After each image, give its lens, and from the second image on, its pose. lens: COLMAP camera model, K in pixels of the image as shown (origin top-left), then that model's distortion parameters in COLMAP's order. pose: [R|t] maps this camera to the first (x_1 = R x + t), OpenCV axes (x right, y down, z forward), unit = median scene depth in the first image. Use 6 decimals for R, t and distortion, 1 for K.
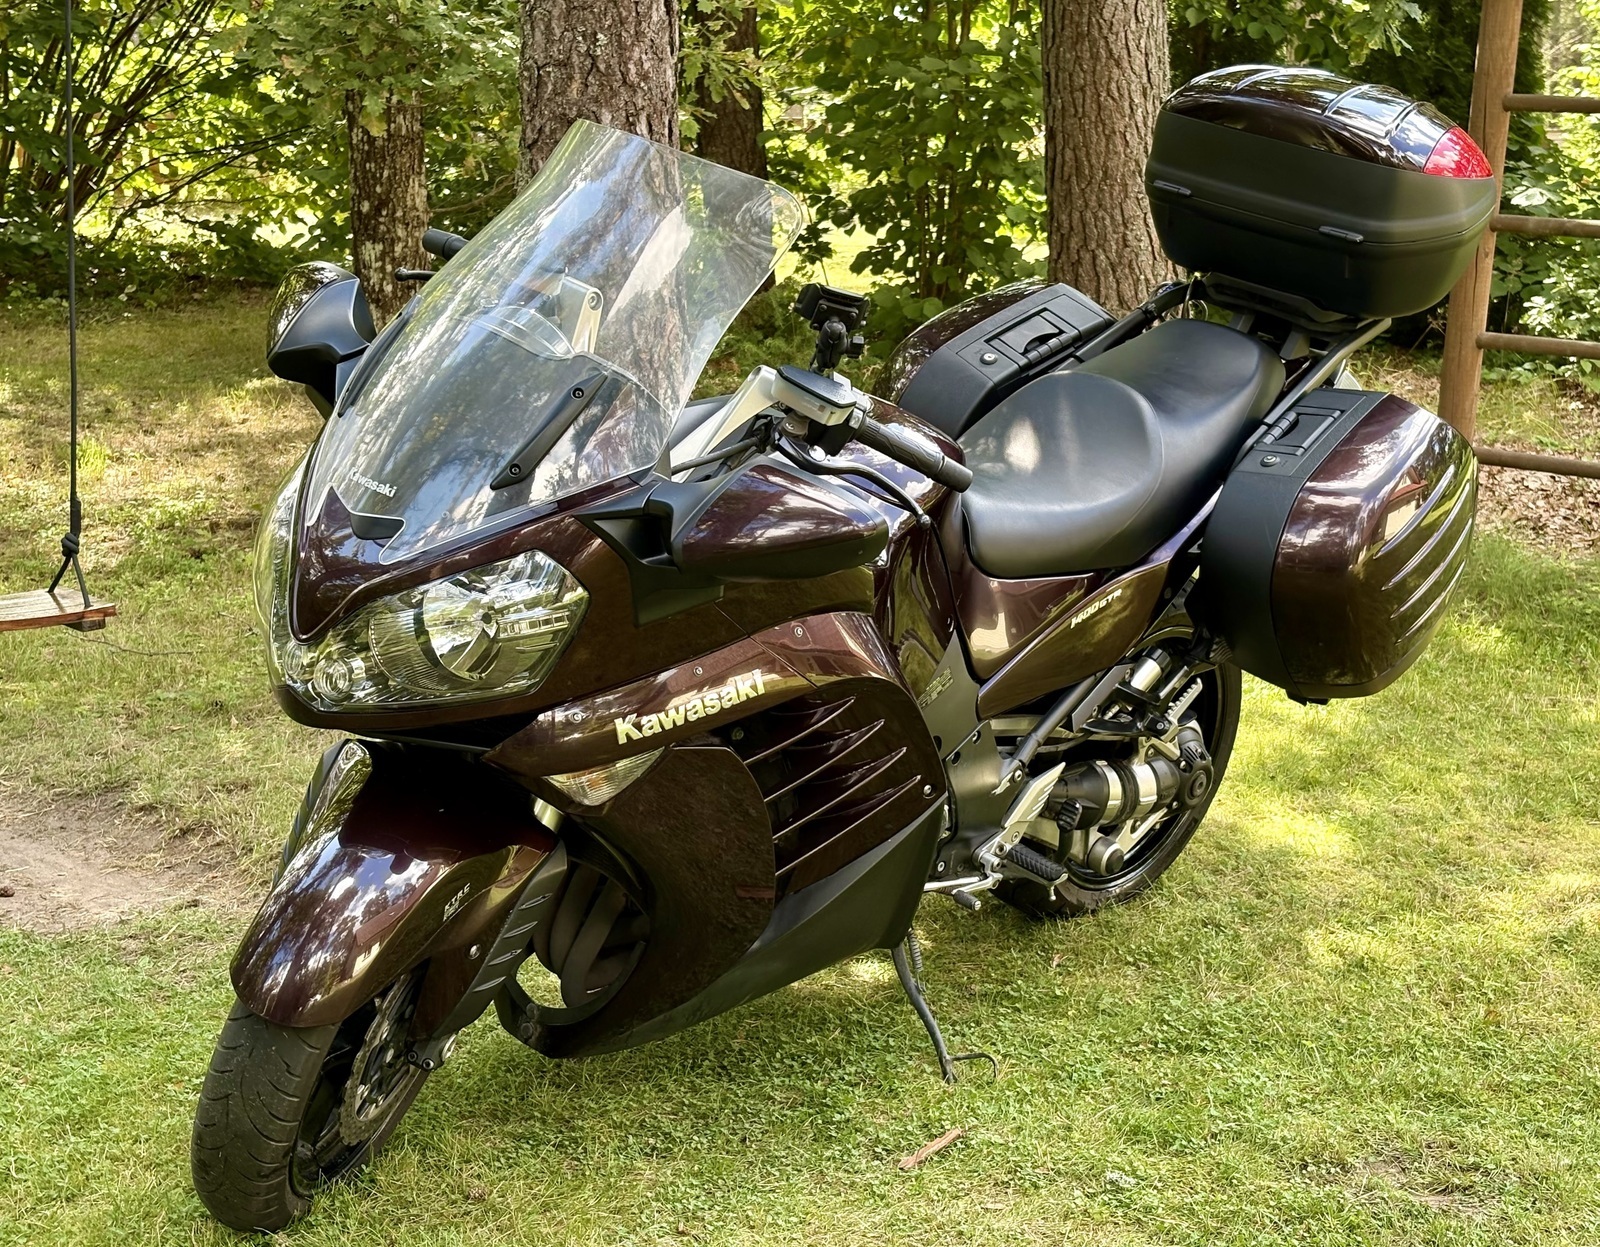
lens RADIAL K [[2625.1, 0, 804.0], [0, 2625.1, 624.3], [0, 0, 1]] dist [0.064002, 0.000000]
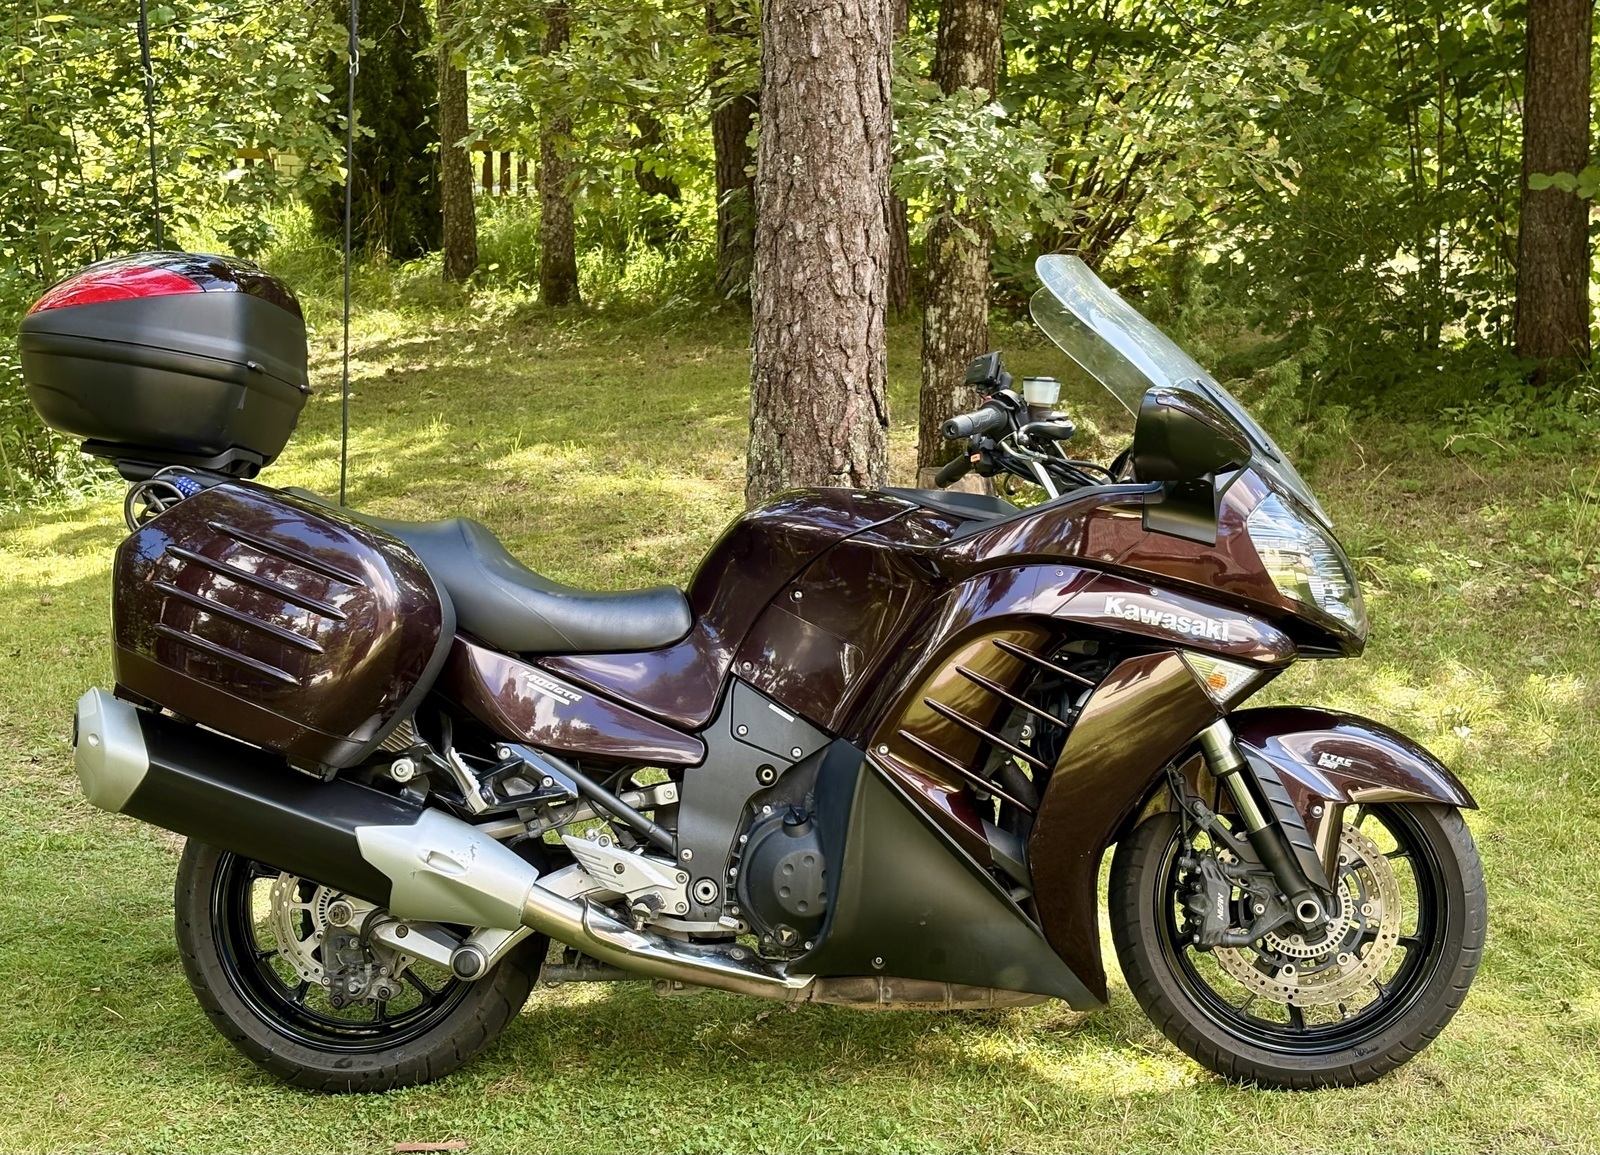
lens RADIAL K [[2400.7, 0, 792.2], [0, 2400.7, 583.0], [0, 0, 1]] dist [0.095231, 0.000000]
pose [[0.856534, 0.095940, -0.507095, 0.466008], [-0.097677, 0.994946, 0.023253, -0.060871], [0.506763, 0.029615, 0.861576, 0.091923]]
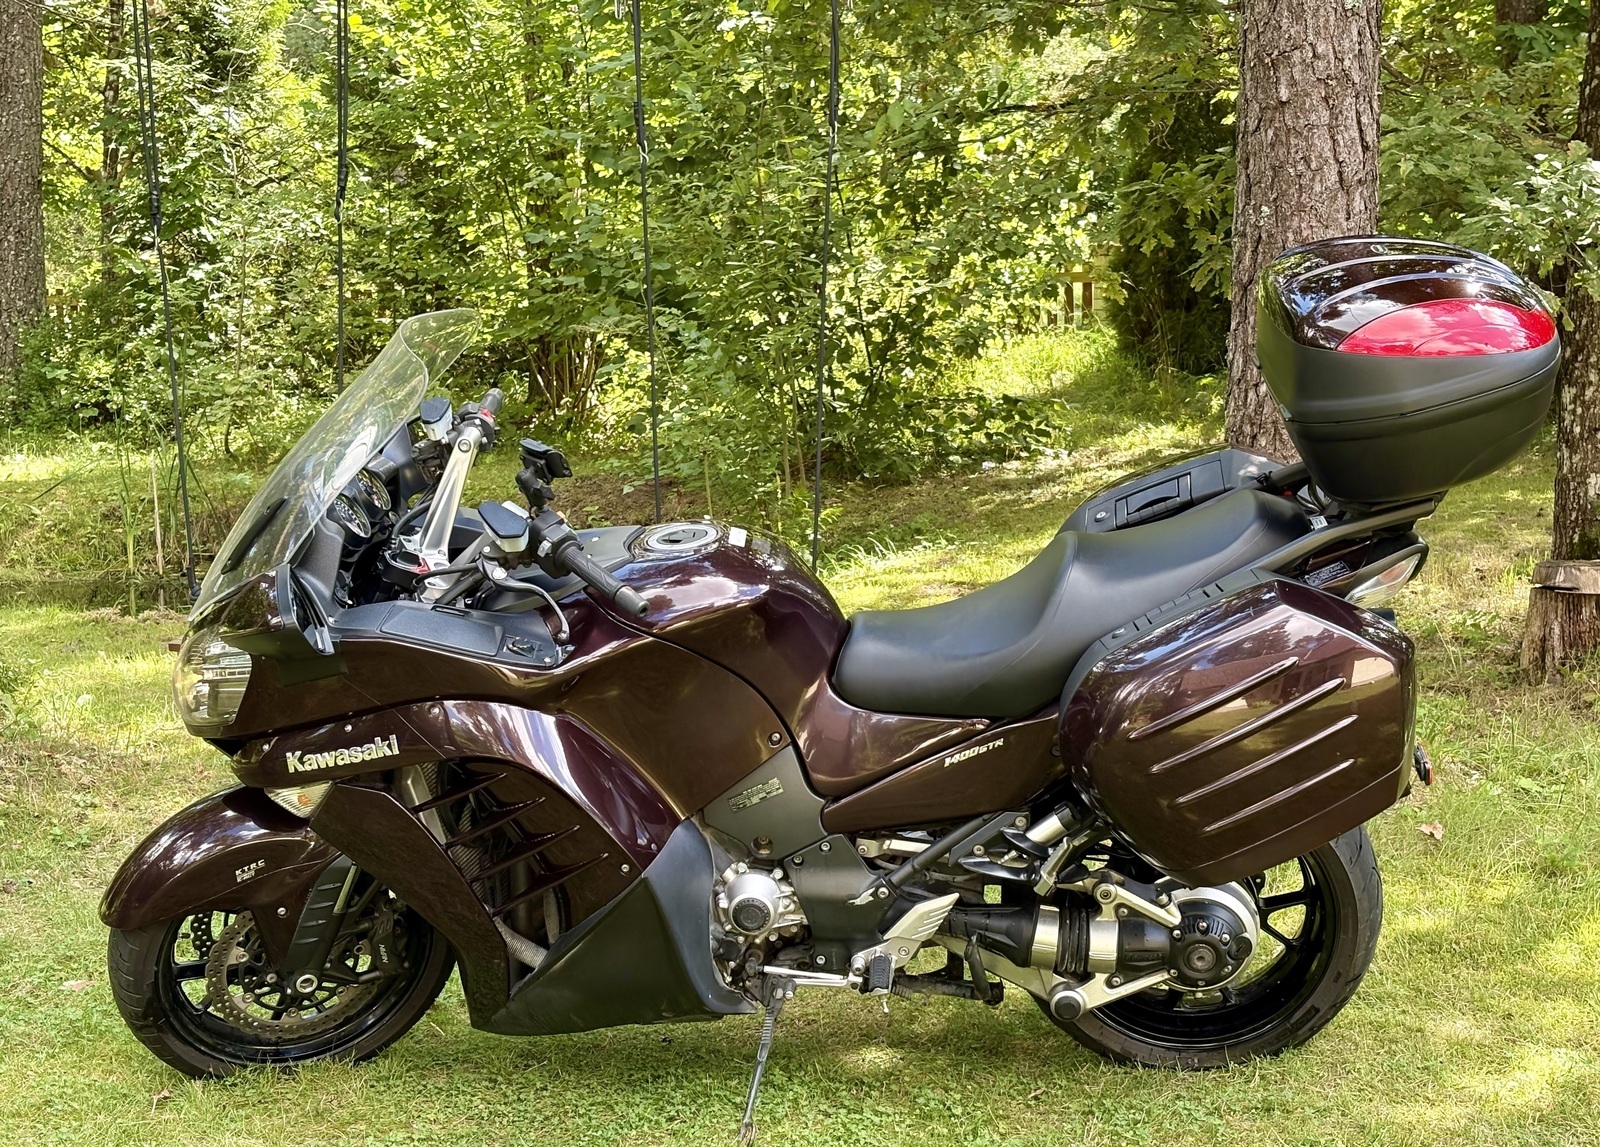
lens RADIAL K [[2400.7, 0, 806.3], [0, 2400.7, 563.7], [0, 0, 1]] dist [0.095231, 0.000000]
pose [[0.608326, 0.077244, -0.789919, 0.597833], [-0.124518, 0.992217, 0.001133, -0.053619], [0.783859, 0.097670, 0.613210, 0.246761]]
